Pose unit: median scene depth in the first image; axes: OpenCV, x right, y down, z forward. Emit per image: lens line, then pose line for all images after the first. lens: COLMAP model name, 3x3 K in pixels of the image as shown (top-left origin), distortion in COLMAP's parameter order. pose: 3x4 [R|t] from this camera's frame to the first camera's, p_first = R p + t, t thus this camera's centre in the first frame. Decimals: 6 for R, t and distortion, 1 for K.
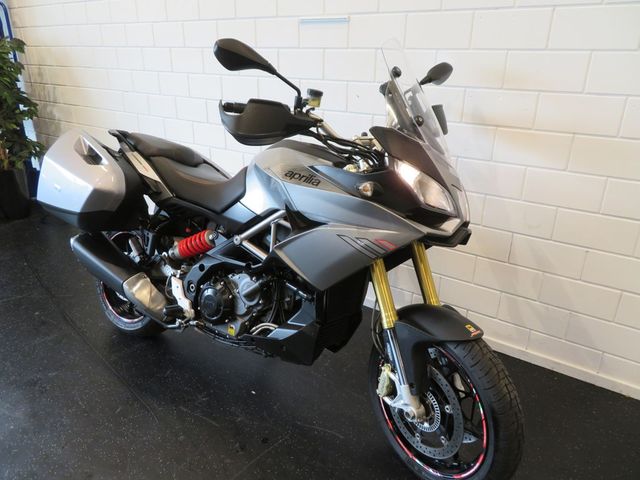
lens RADIAL K [[464.8, 0, 317.0], [0, 464.8, 225.4], [0, 0, 1]] dist [-0.019455, 0.002056]
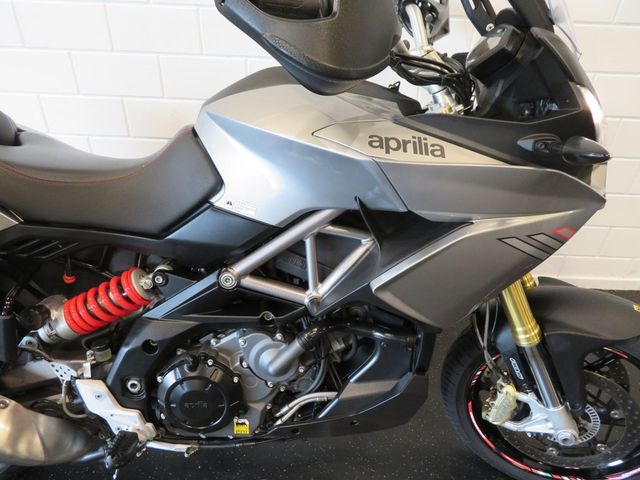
lens RADIAL K [[464.8, 0, 317.0], [0, 464.8, 225.4], [0, 0, 1]] dist [-0.019455, 0.002056]
pose [[0.829076, -0.273889, 0.487461, -0.320600], [0.166374, 0.953164, 0.252583, -0.137912], [-0.533810, -0.128309, 0.835813, 0.519492]]
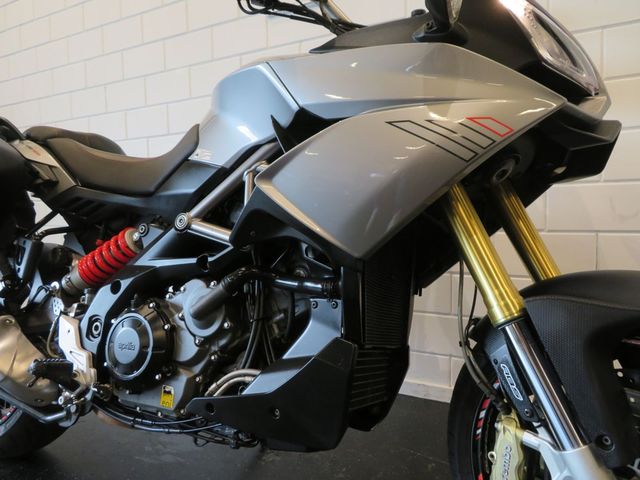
lens RADIAL K [[464.8, 0, 317.0], [0, 464.8, 225.4], [0, 0, 1]] dist [-0.019455, 0.002056]
pose [[0.993332, -0.037504, 0.109017, -0.070895], [0.069310, 0.949908, -0.304748, 0.215200], [-0.092127, 0.310272, 0.946173, 0.453984]]
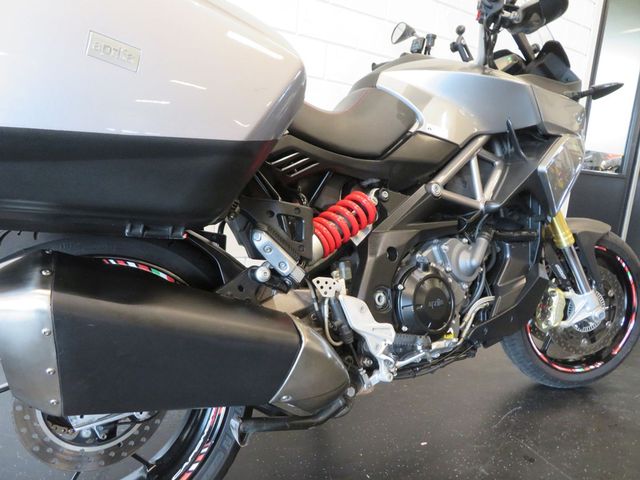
lens RADIAL K [[464.8, 0, 317.0], [0, 464.8, 225.4], [0, 0, 1]] dist [-0.019455, 0.002056]
pose [[0.402321, -0.105204, 0.909434, -0.812260], [0.241072, 0.970491, 0.005620, 0.036569], [-0.883189, 0.216978, 0.415811, 0.881486]]
